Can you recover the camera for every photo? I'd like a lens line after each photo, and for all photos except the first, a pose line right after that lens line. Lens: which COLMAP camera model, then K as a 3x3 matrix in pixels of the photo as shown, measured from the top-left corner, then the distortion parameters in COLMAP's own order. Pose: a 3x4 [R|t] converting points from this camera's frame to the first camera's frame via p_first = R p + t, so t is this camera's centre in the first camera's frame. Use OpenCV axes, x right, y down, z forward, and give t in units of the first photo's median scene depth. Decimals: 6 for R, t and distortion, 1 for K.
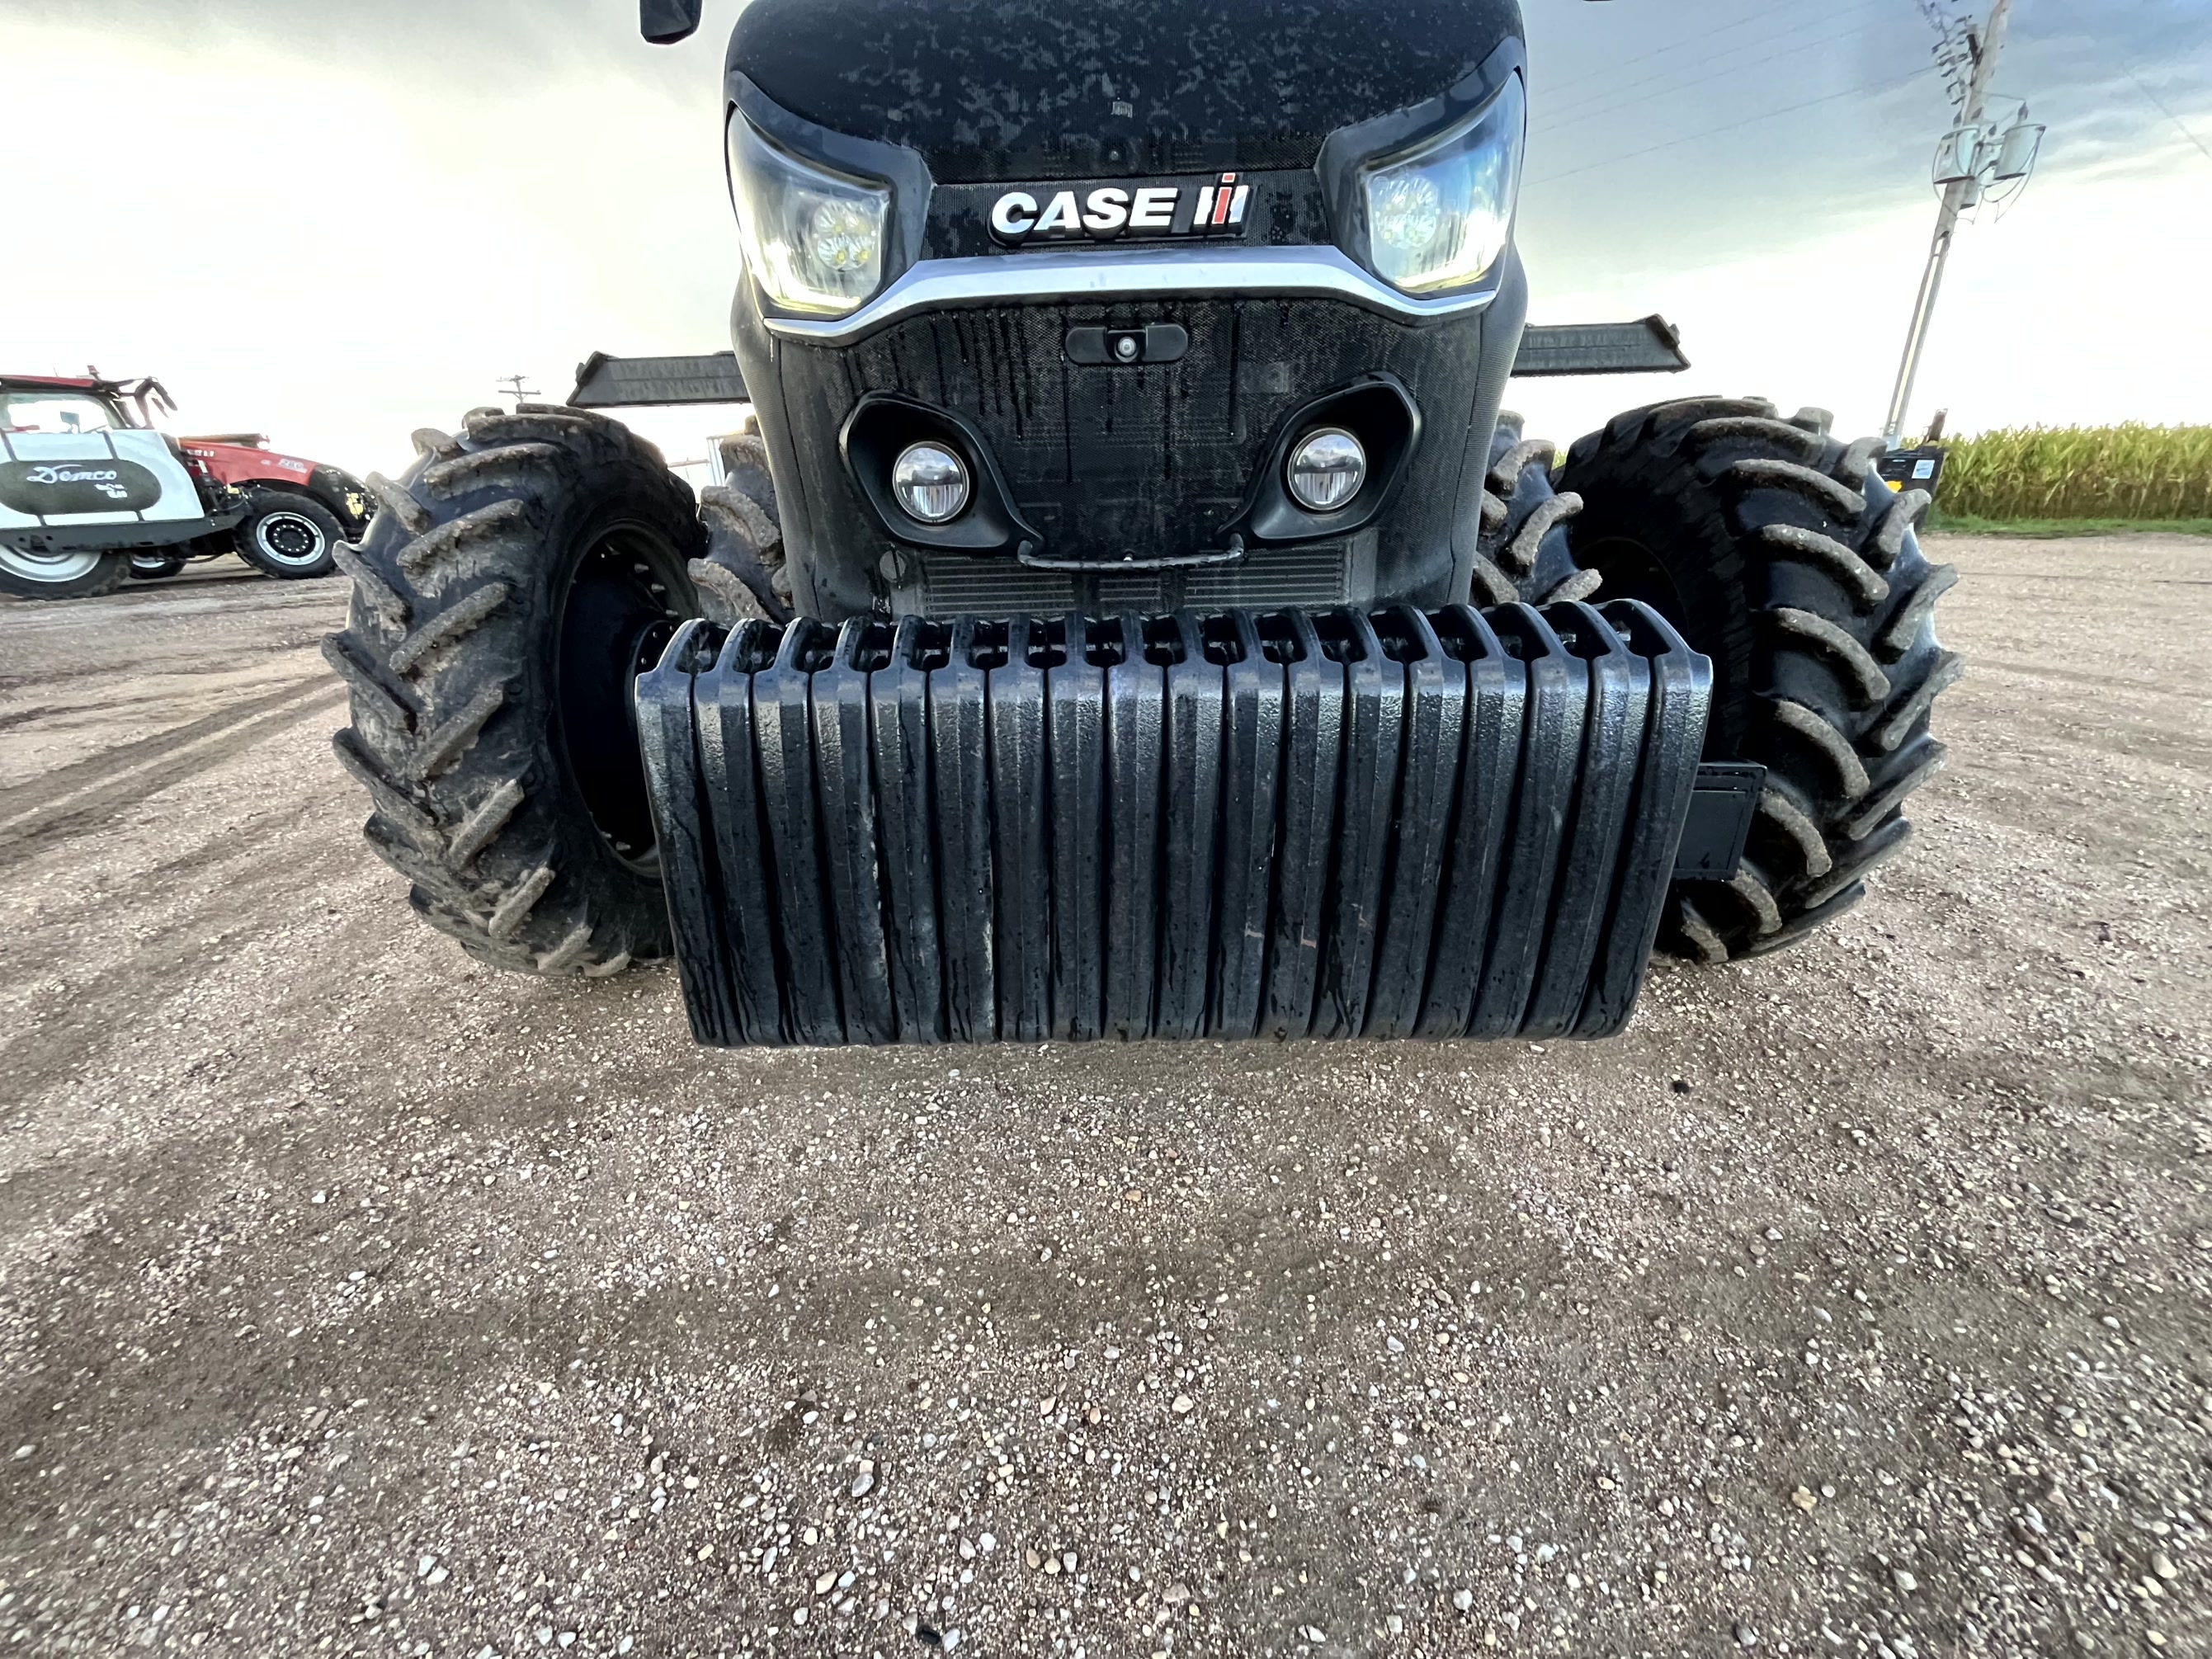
lens RADIAL K [[892.6, 0, 1099.2], [0, 892.6, 827.4], [0, 0, 1]] dist [-0.003483, 0.000427]
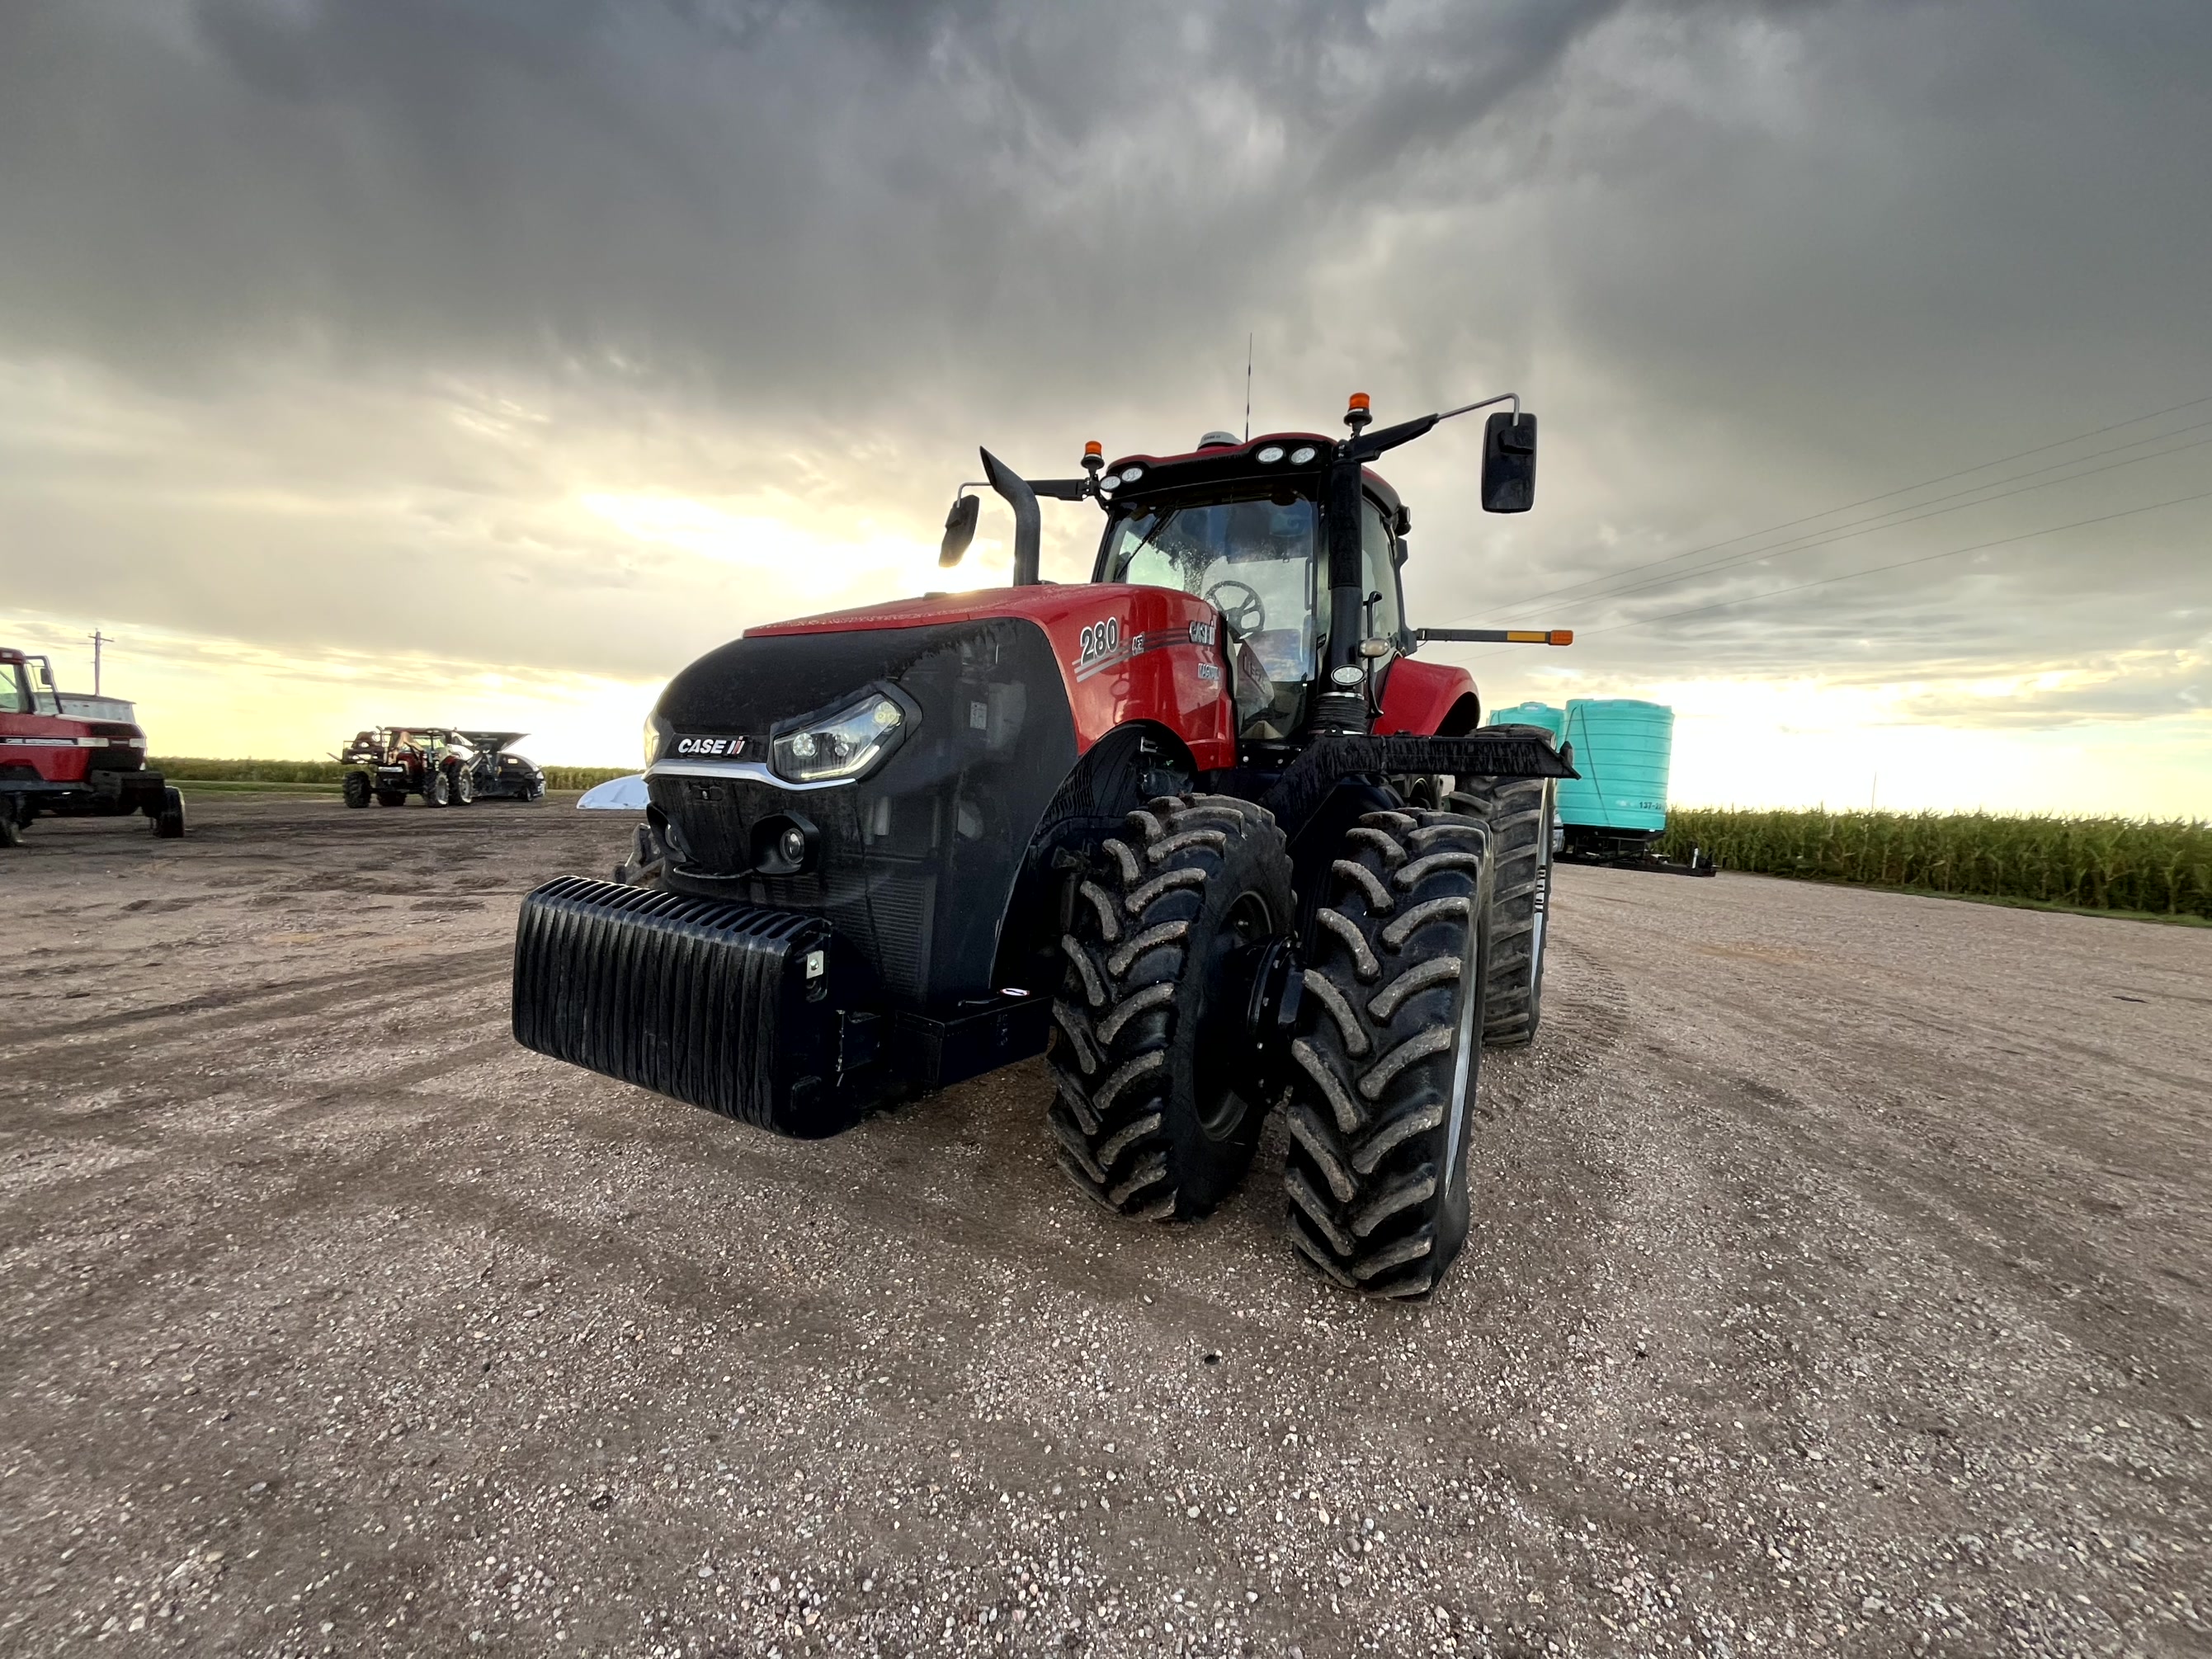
lens RADIAL K [[890.5, 0, 1102.8], [0, 890.5, 828.3], [0, 0, 1]] dist [-0.004347, 0.000836]
pose [[0.877096, 0.092464, -0.471331, 1.126116], [-0.236693, 0.937080, -0.256627, -0.033421], [0.417946, 0.336648, 0.843795, -0.318851]]
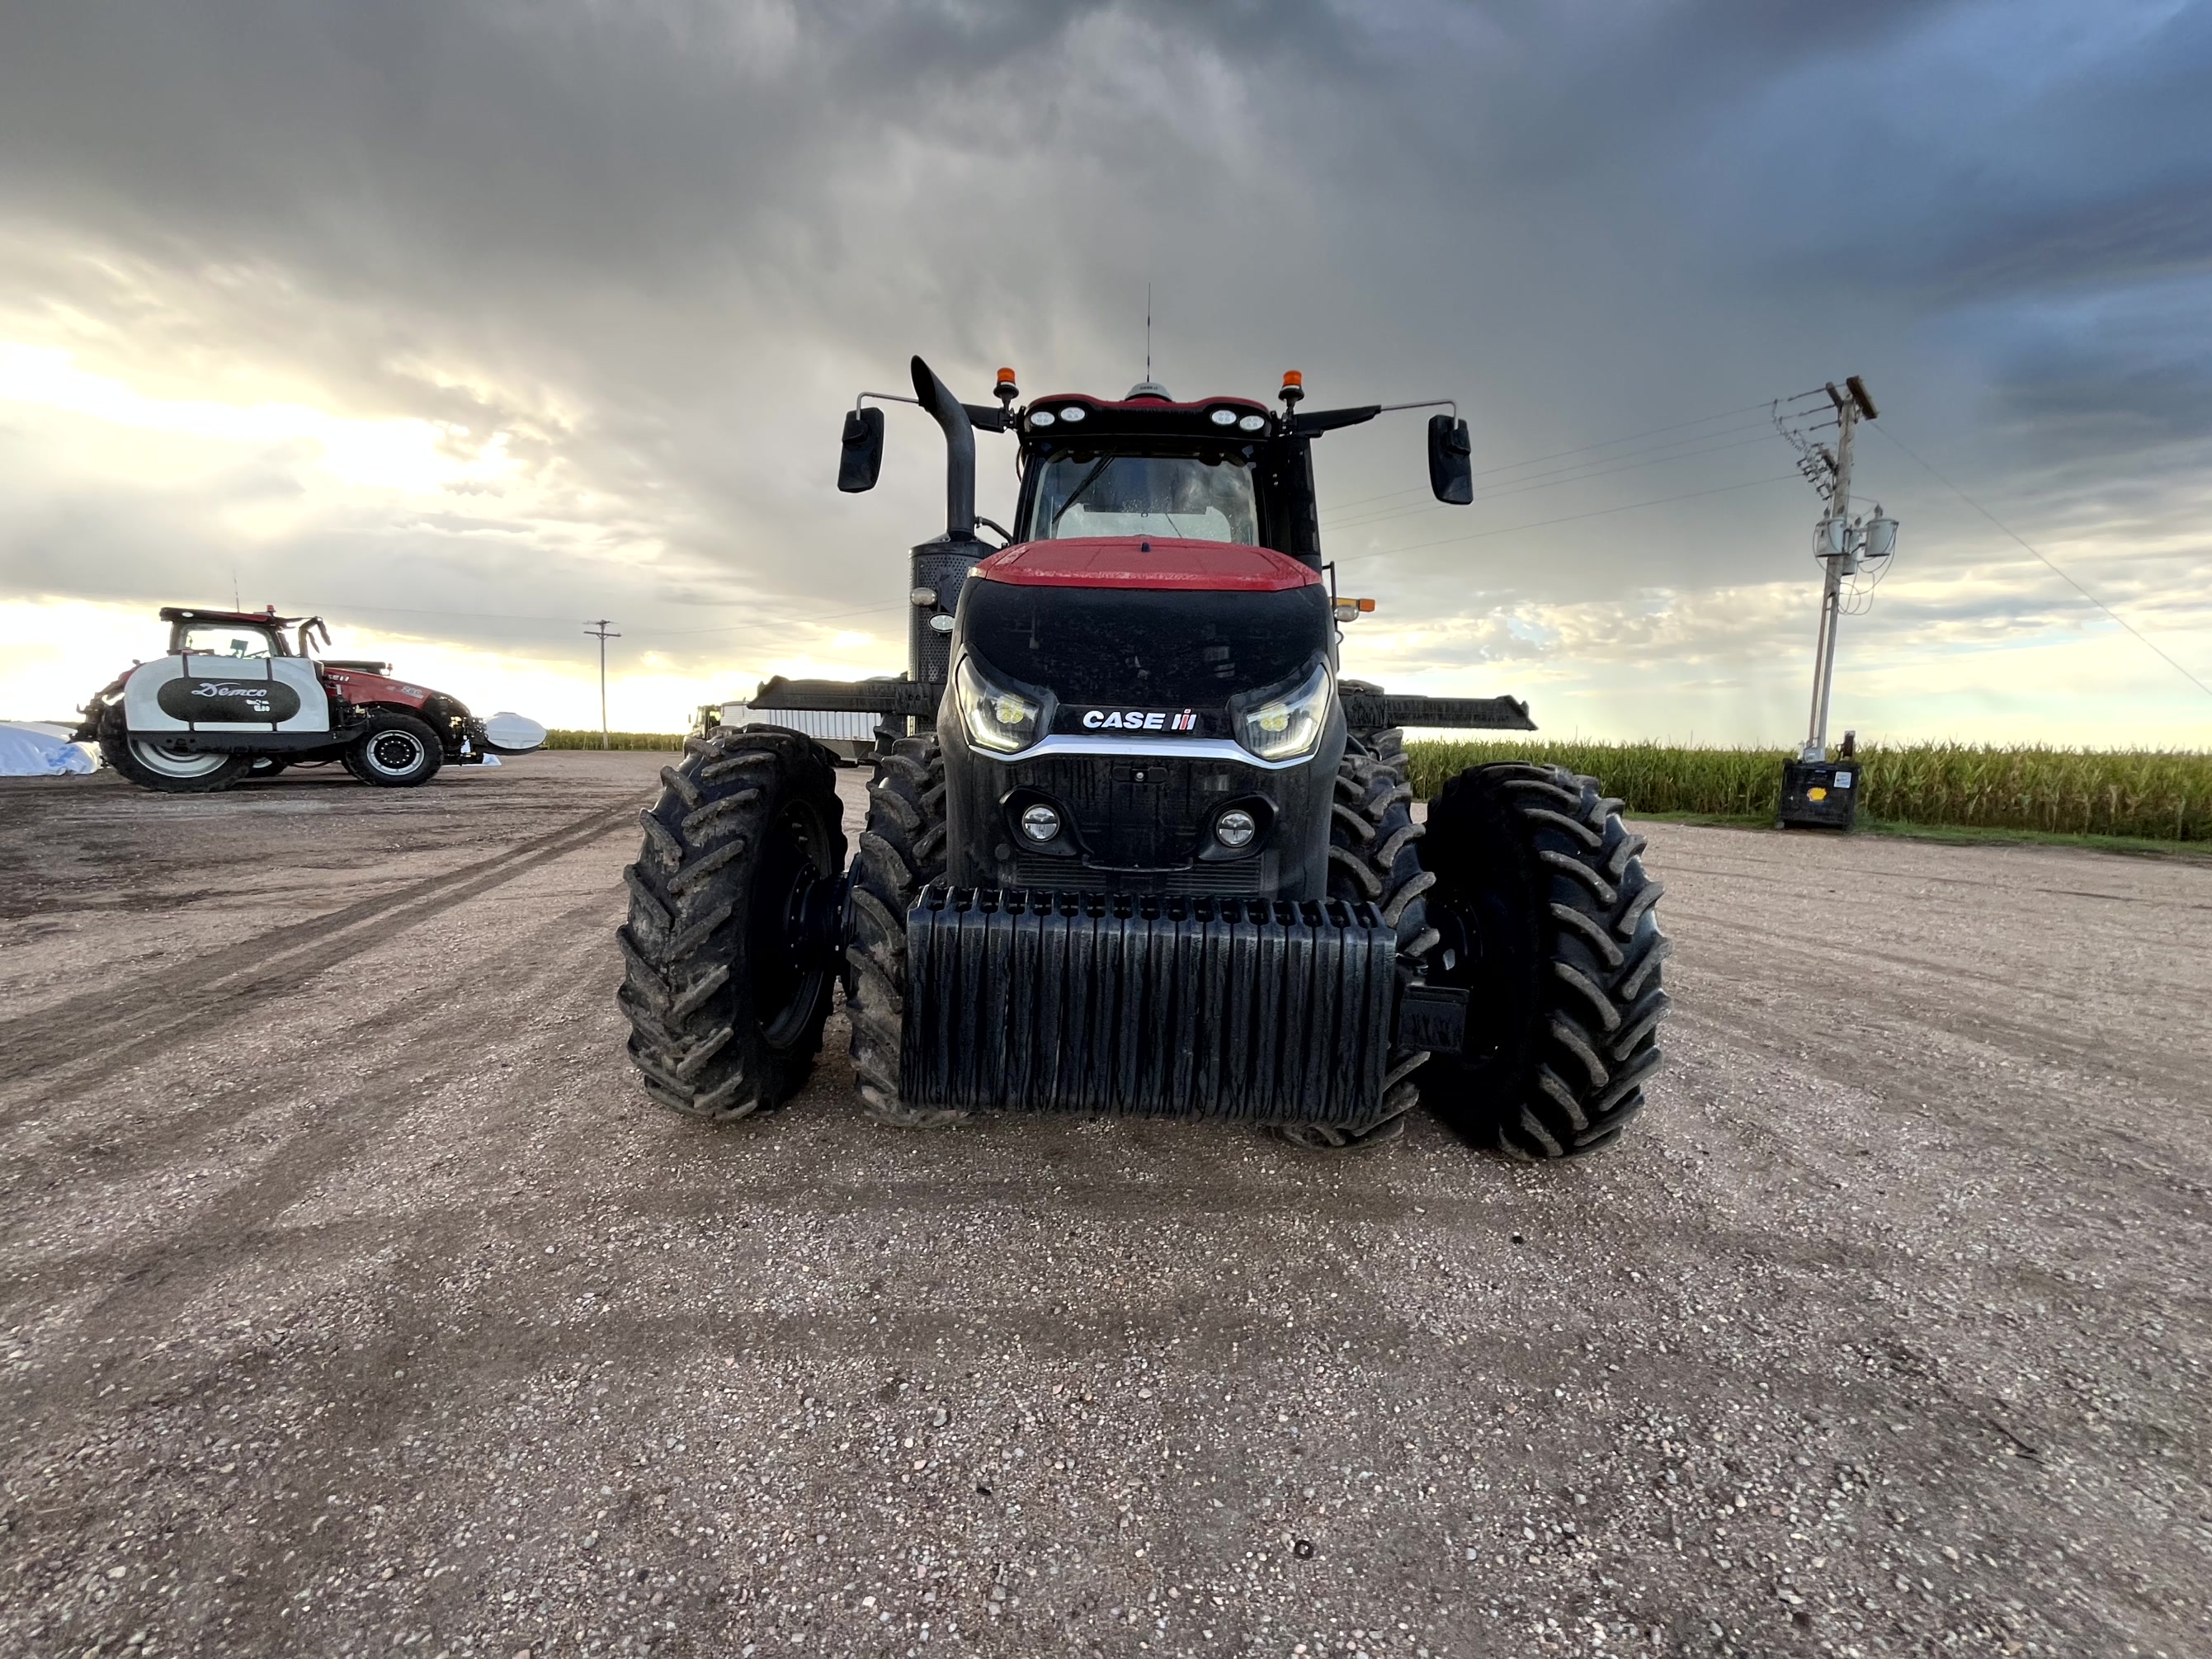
lens RADIAL K [[890.6, 0, 1101.8], [0, 890.6, 827.4], [0, 0, 1]] dist [-0.002529, -0.000173]
pose [[0.998227, 0.058688, -0.009950, -0.017228], [-0.059231, 0.962704, -0.263992, 0.086369], [-0.005914, 0.264113, 0.964474, -0.551355]]
